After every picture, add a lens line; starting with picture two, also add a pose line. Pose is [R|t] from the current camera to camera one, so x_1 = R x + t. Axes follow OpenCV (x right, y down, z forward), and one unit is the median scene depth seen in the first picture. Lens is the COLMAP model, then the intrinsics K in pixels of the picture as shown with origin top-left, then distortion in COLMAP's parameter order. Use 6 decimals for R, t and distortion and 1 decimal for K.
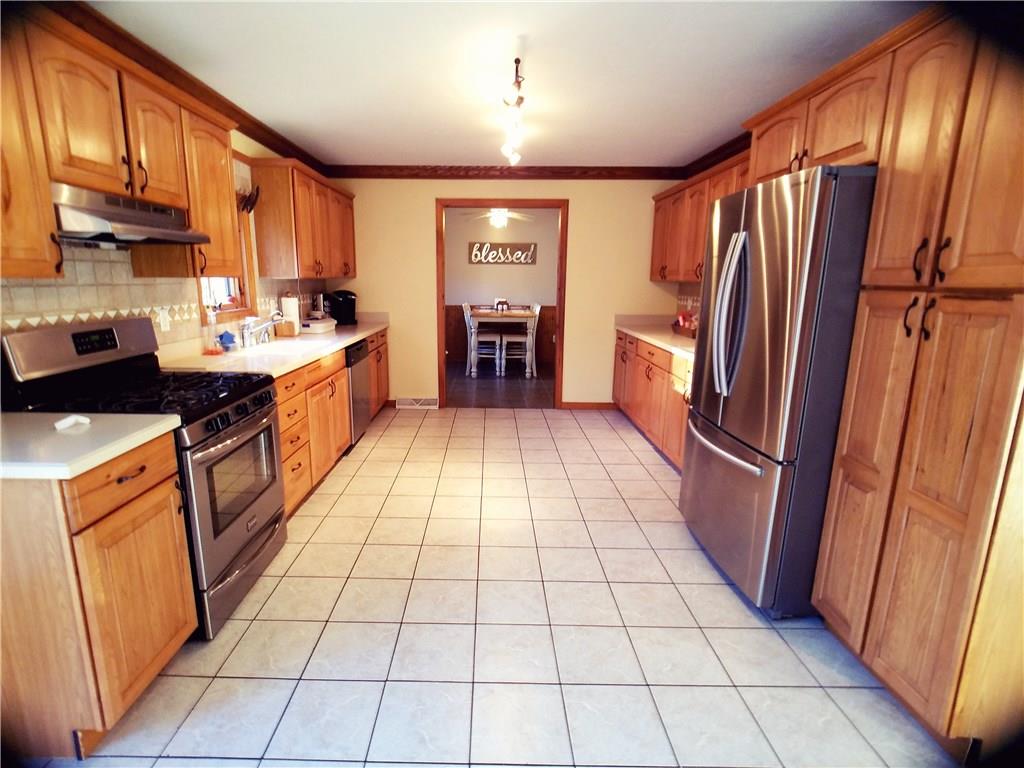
lens RADIAL K [[500.8, 0, 499.5], [0, 500.8, 402.2], [0, 0, 1]] dist [0.001718, -0.000110]
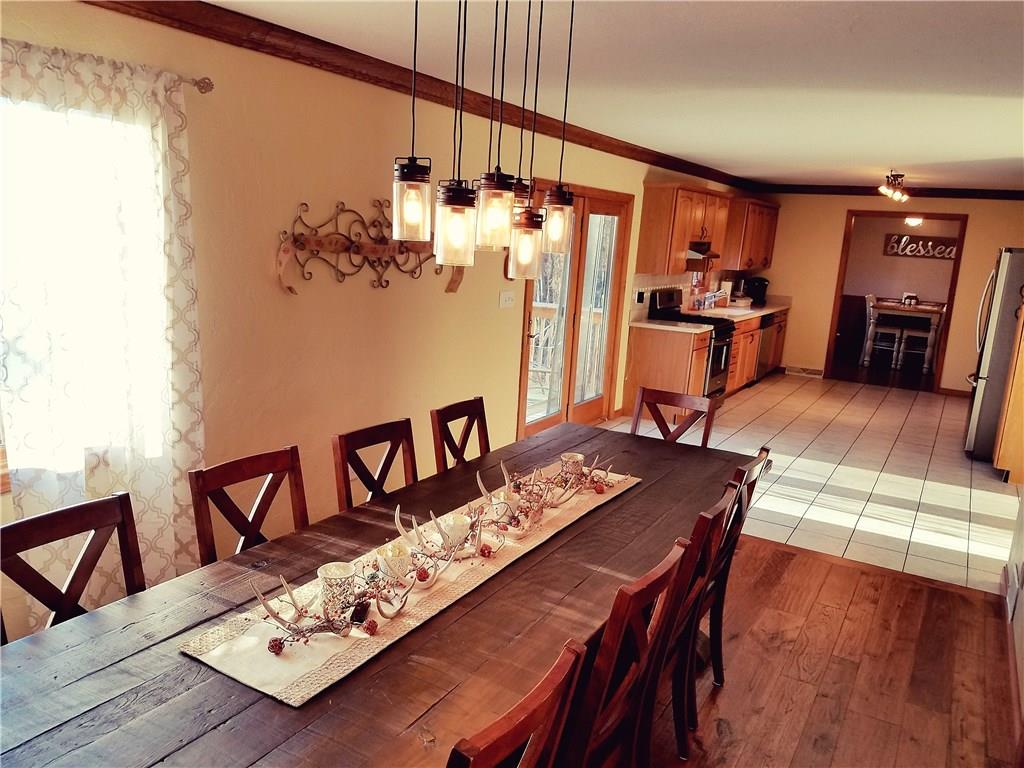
lens RADIAL K [[801.2, 0, 512.0], [0, 801.2, 384.0], [0, 0, 1]] dist [0.037294, -0.004255]
pose [[0.857355, 0.136194, -0.496381, 0.200440], [-0.170606, 0.985037, -0.024404, 0.197958], [0.485630, 0.105608, 0.867762, -1.032814]]
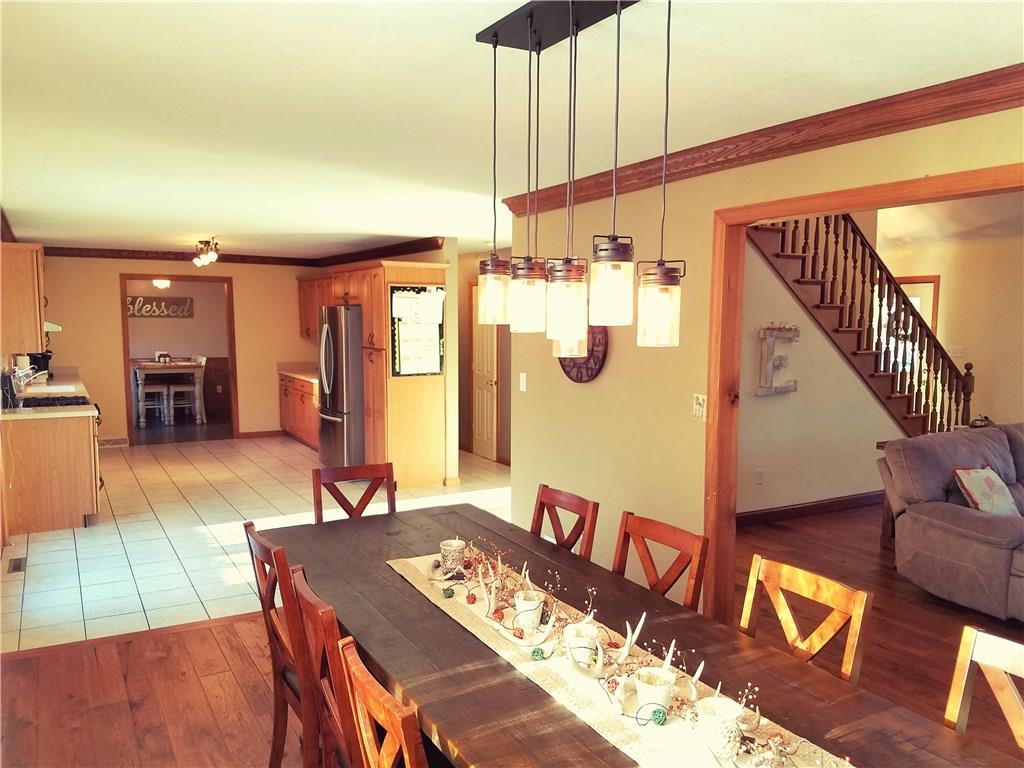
lens RADIAL K [[781.7, 0, 513.7], [0, 781.7, 413.1], [0, 0, 1]] dist [0.006598, 0.001699]
pose [[0.869069, -0.060362, 0.490995, -0.229843], [0.116478, 0.989591, -0.084508, 0.190577], [-0.480784, 0.130634, 0.867054, -0.998210]]
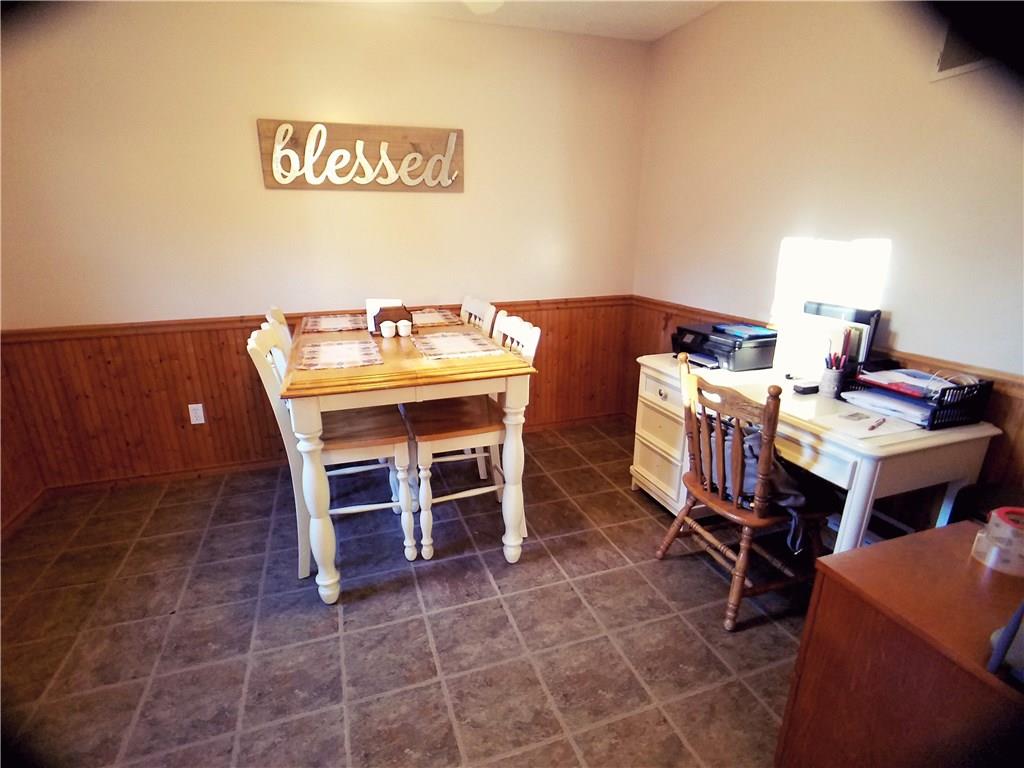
lens RADIAL K [[500.8, 0, 499.5], [0, 500.8, 402.2], [0, 0, 1]] dist [0.001718, -0.000110]
pose [[0.953554, -0.116755, 0.277675, -0.033637], [0.090525, 0.990288, 0.105522, -0.234612], [-0.287298, -0.075485, 0.954862, 0.932677]]
